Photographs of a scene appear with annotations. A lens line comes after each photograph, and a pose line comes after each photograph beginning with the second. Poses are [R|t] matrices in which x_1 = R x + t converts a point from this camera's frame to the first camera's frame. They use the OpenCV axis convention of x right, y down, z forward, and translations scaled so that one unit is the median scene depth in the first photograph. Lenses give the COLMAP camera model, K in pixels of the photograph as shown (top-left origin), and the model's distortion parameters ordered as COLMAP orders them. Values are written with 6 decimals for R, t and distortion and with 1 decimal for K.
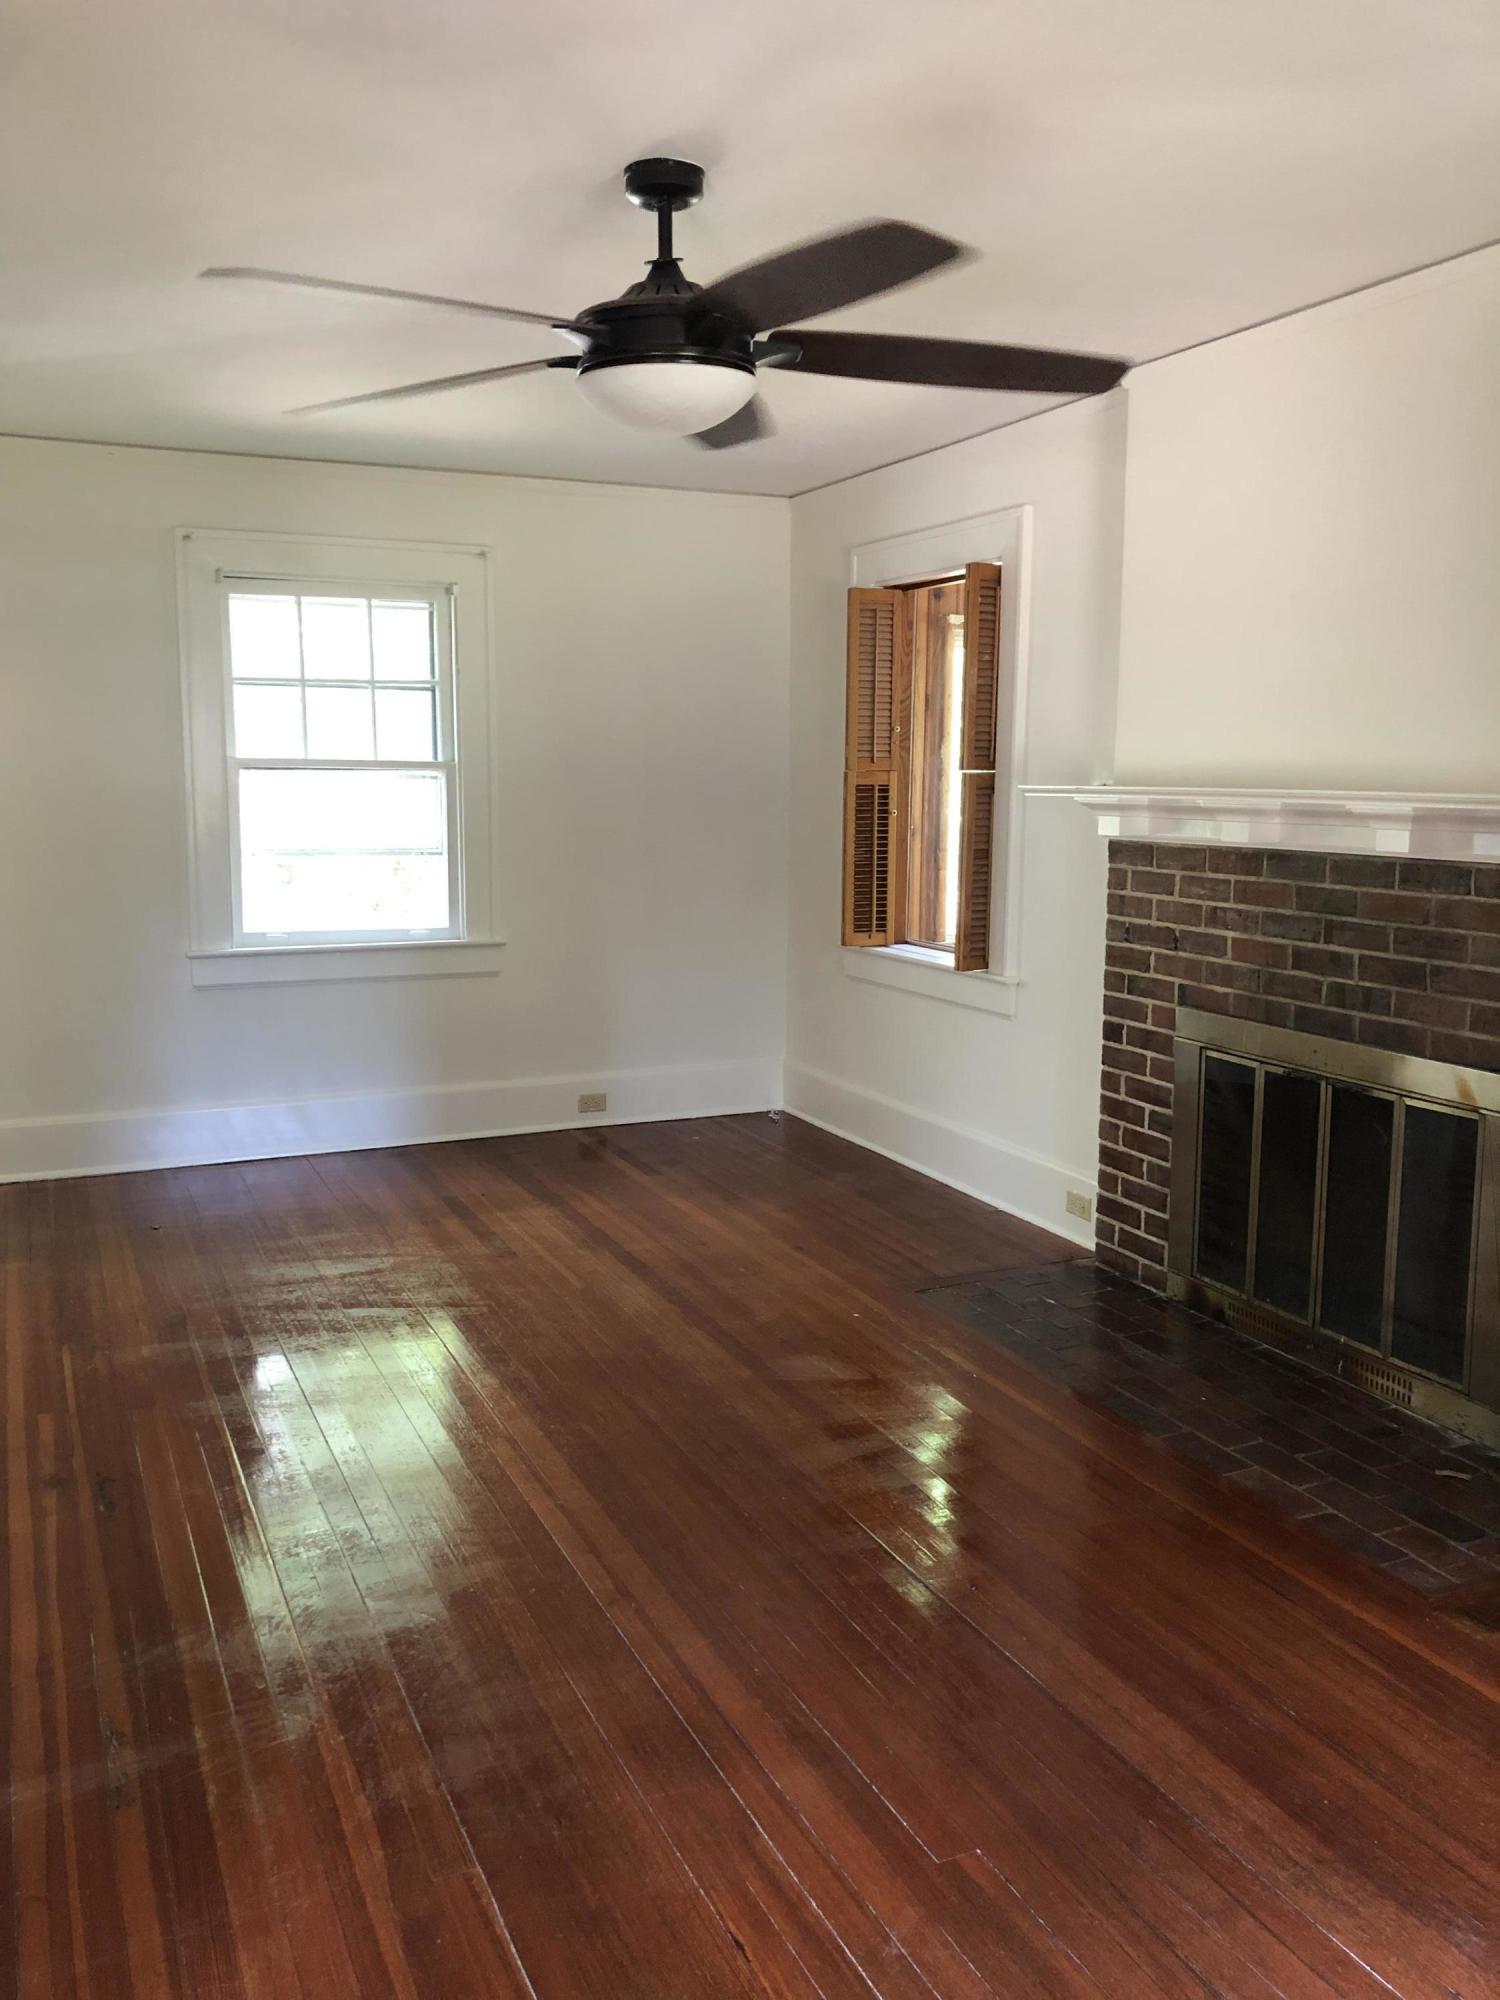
lens RADIAL K [[1629.9, 0, 736.7], [0, 1629.9, 998.0], [0, 0, 1]] dist [0.024036, -0.009705]
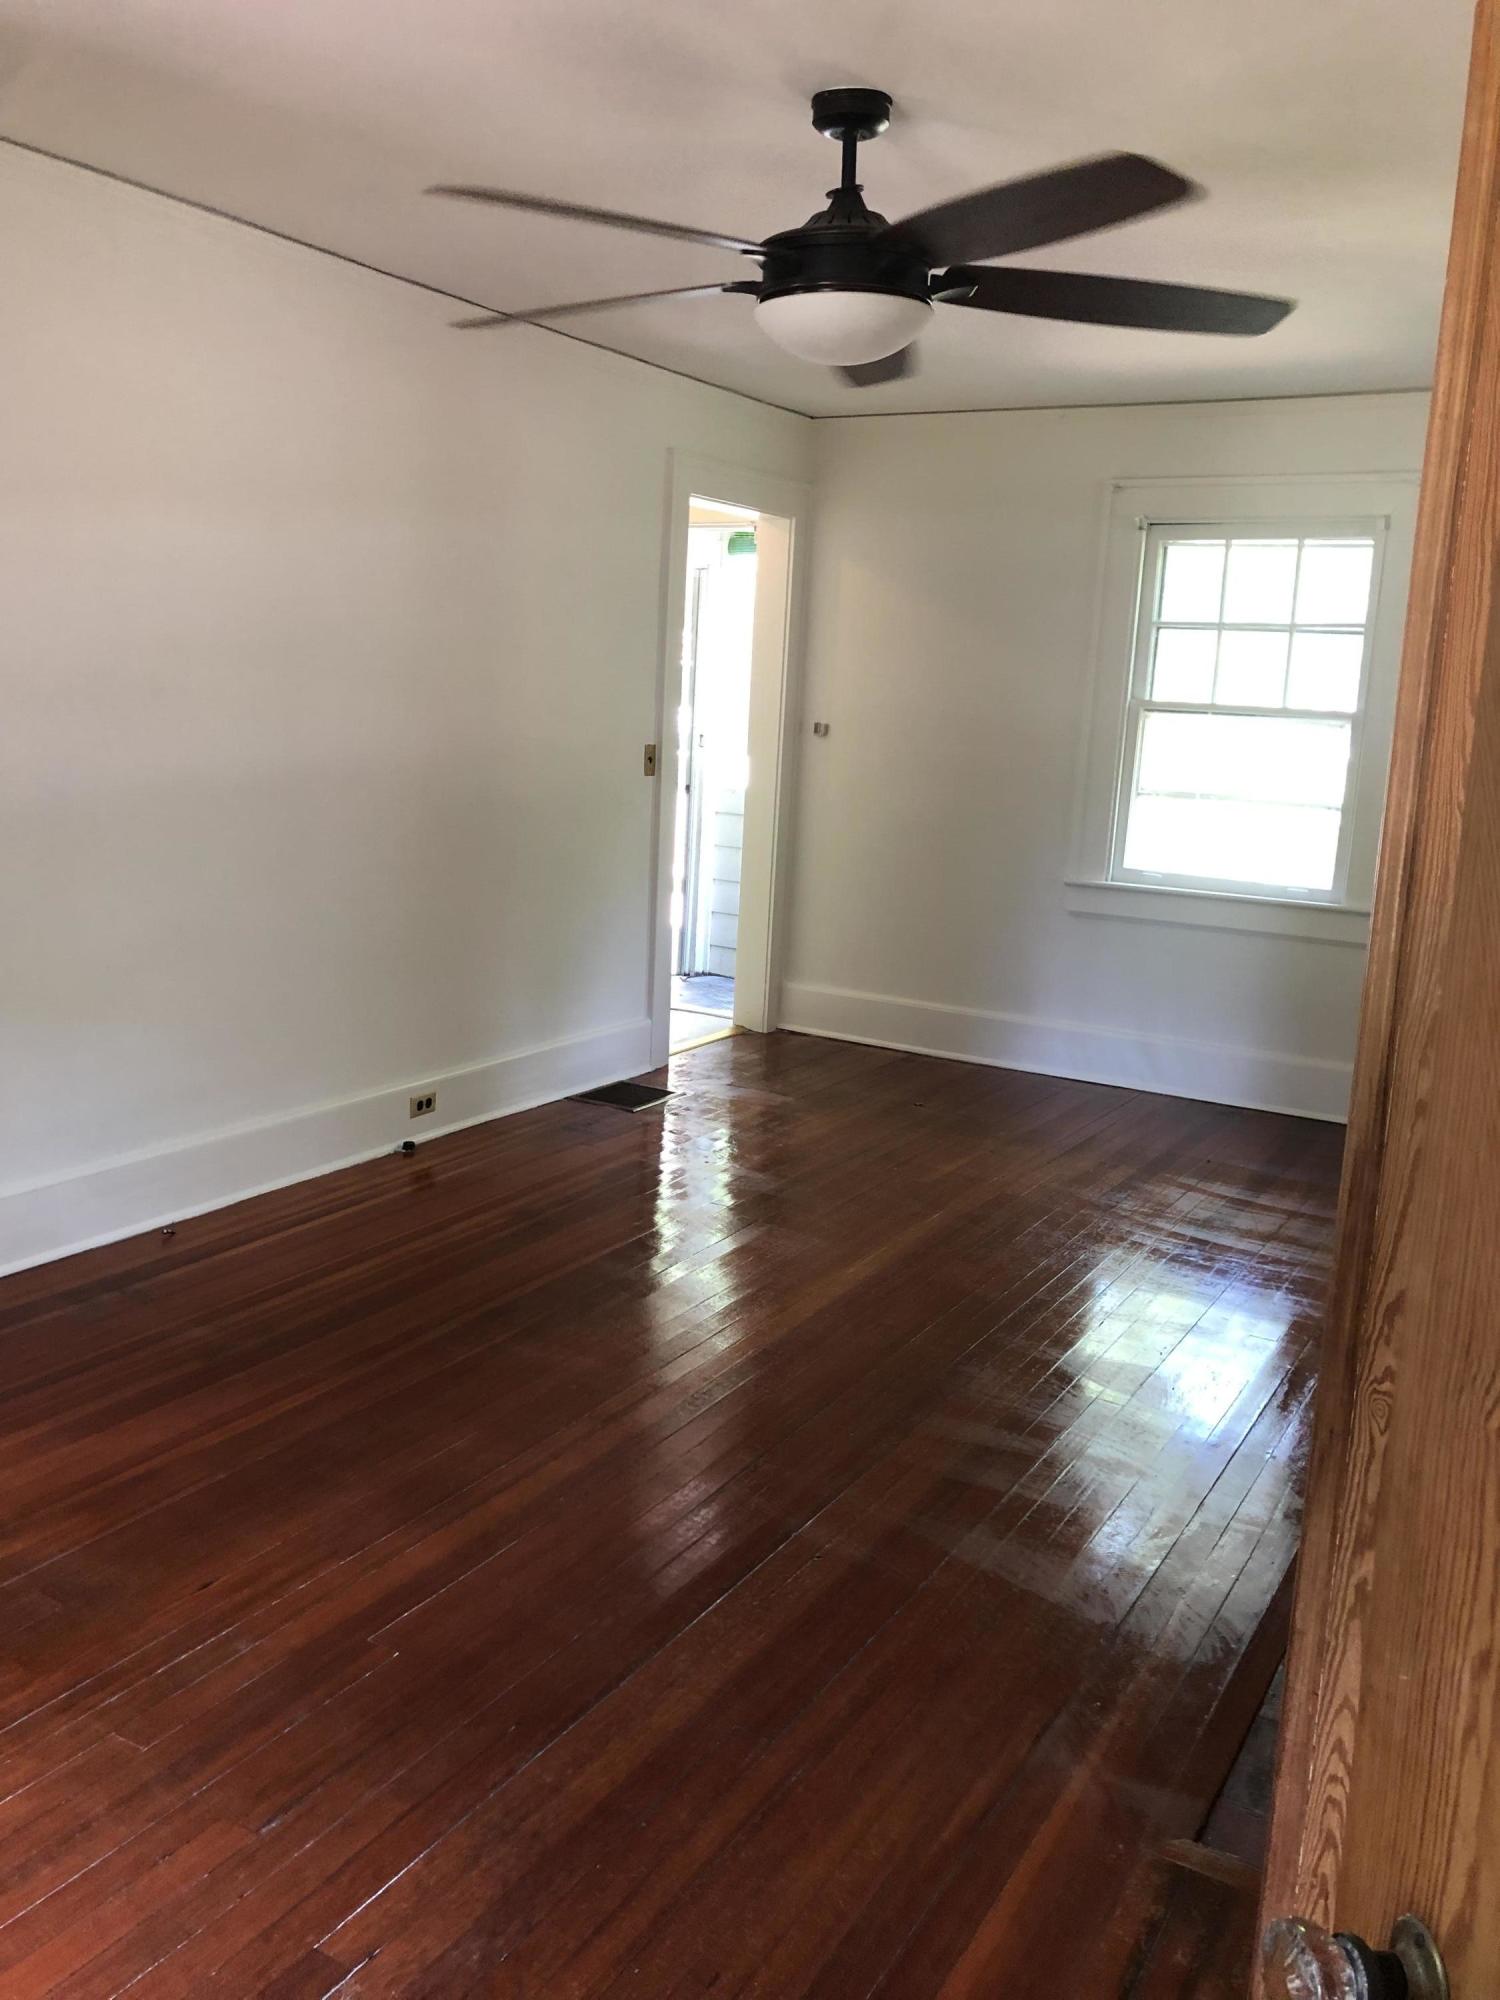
lens RADIAL K [[1629.9, 0, 736.2], [0, 1629.9, 1018.6], [0, 0, 1]] dist [0.024036, -0.009705]
pose [[0.578617, 0.187291, -0.793804, 0.596439], [-0.160280, 0.980410, 0.114488, -0.037855], [0.799696, 0.060986, 0.597300, 0.269705]]
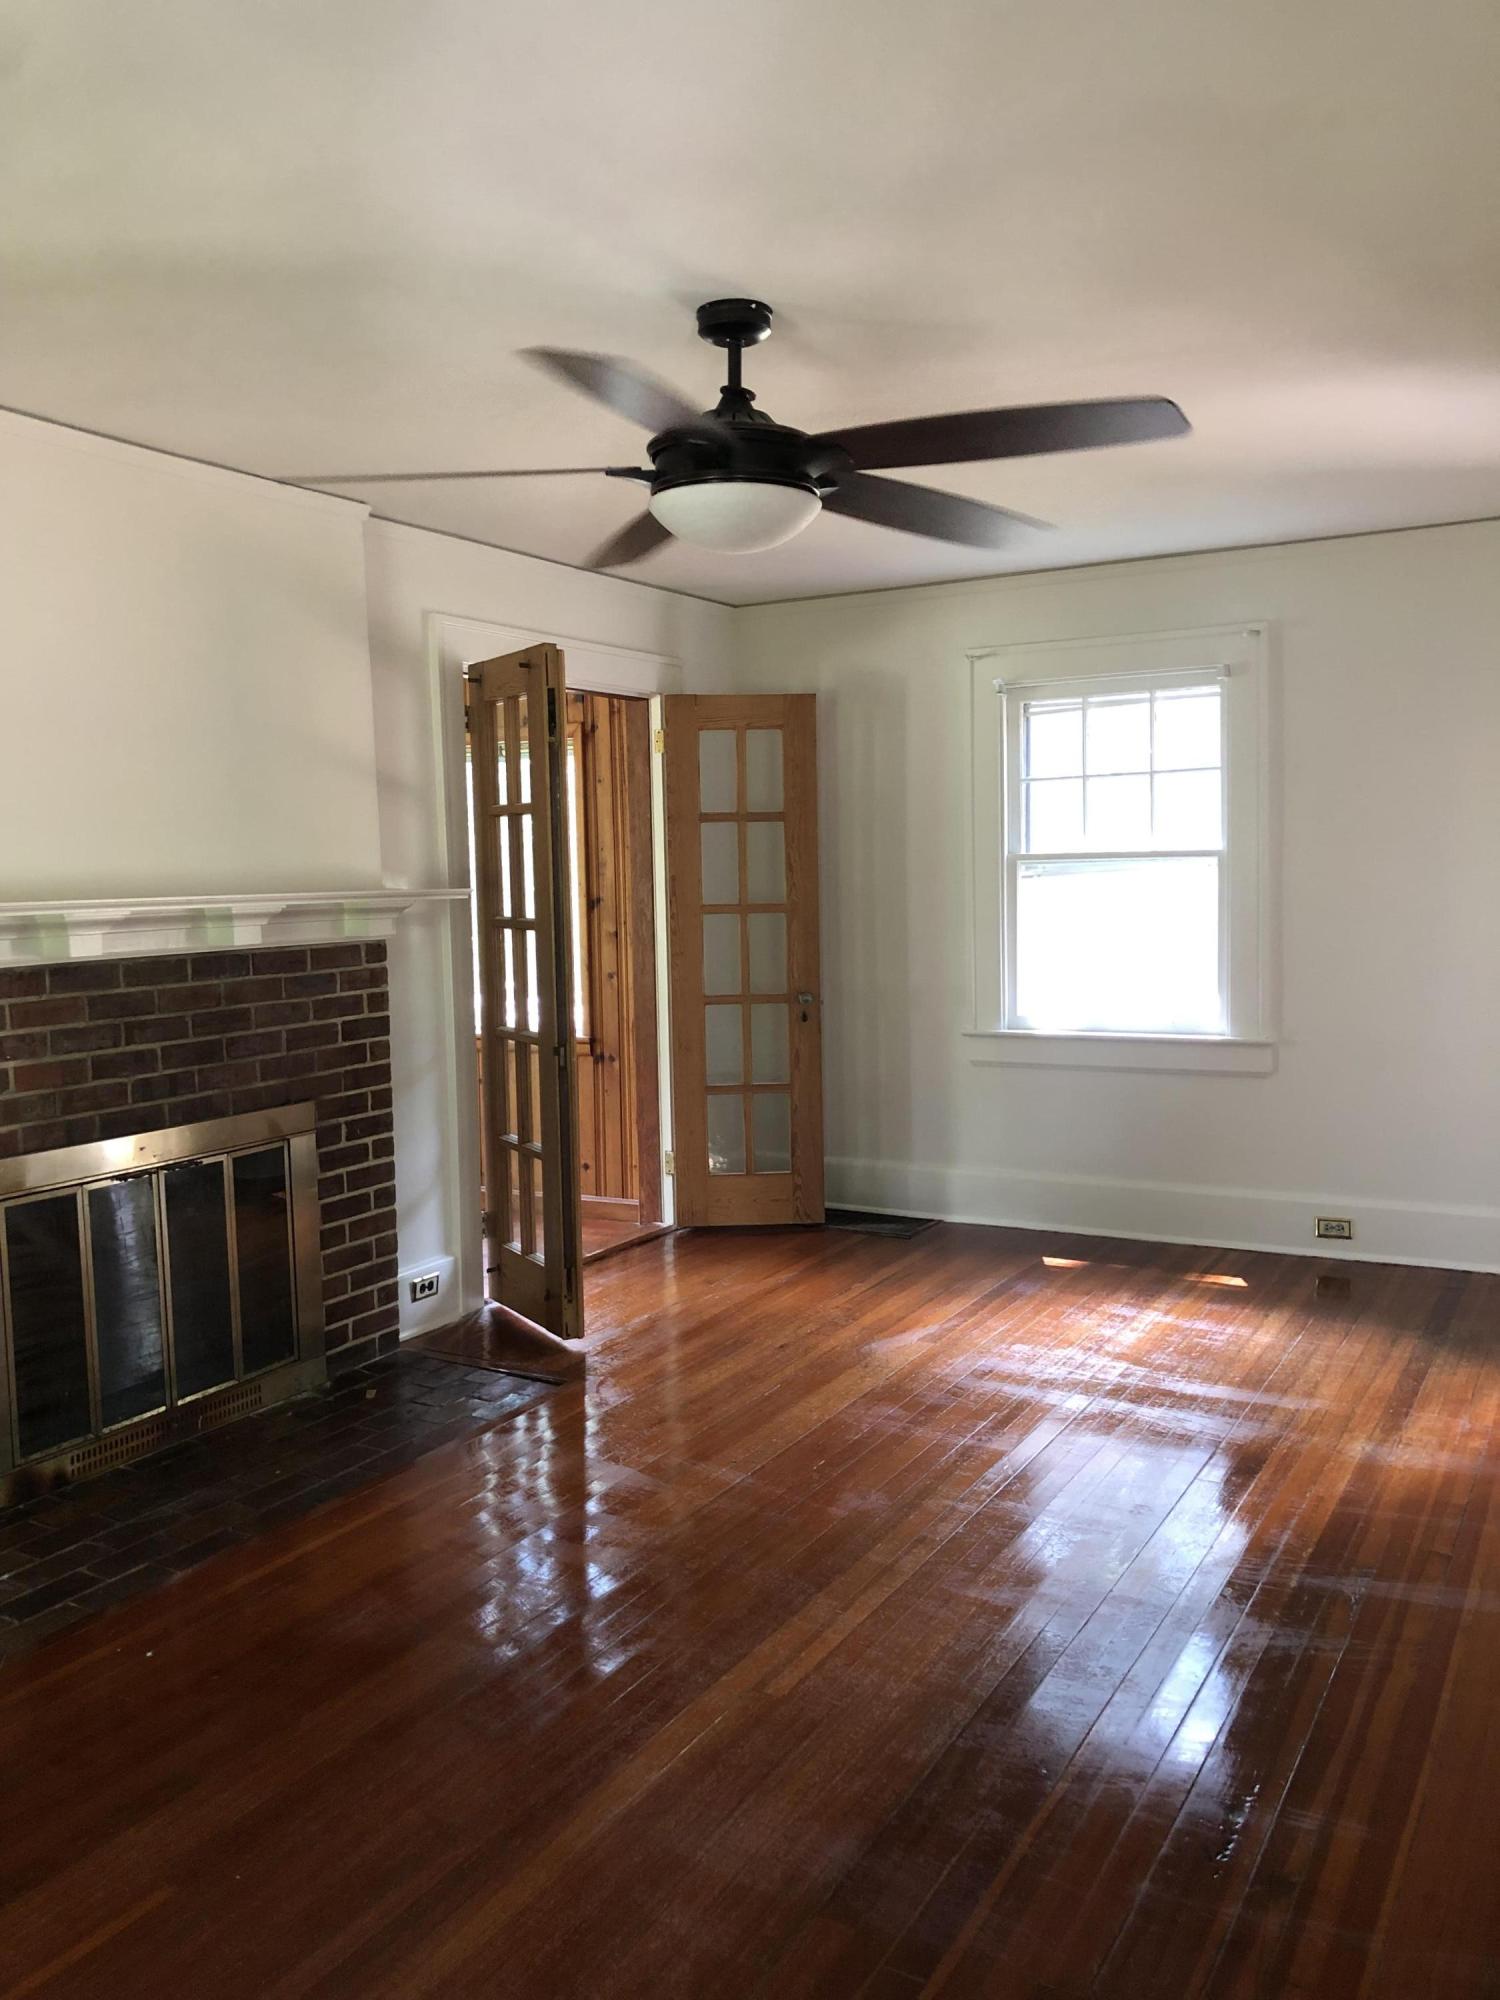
lens RADIAL K [[1629.9, 0, 749.4], [0, 1629.9, 986.8], [0, 0, 1]] dist [0.024036, -0.009705]
pose [[-0.597699, -0.059095, 0.799540, -0.680254], [0.124978, 0.978220, 0.165729, -0.186560], [-0.791920, 0.198981, -0.577295, 1.243475]]
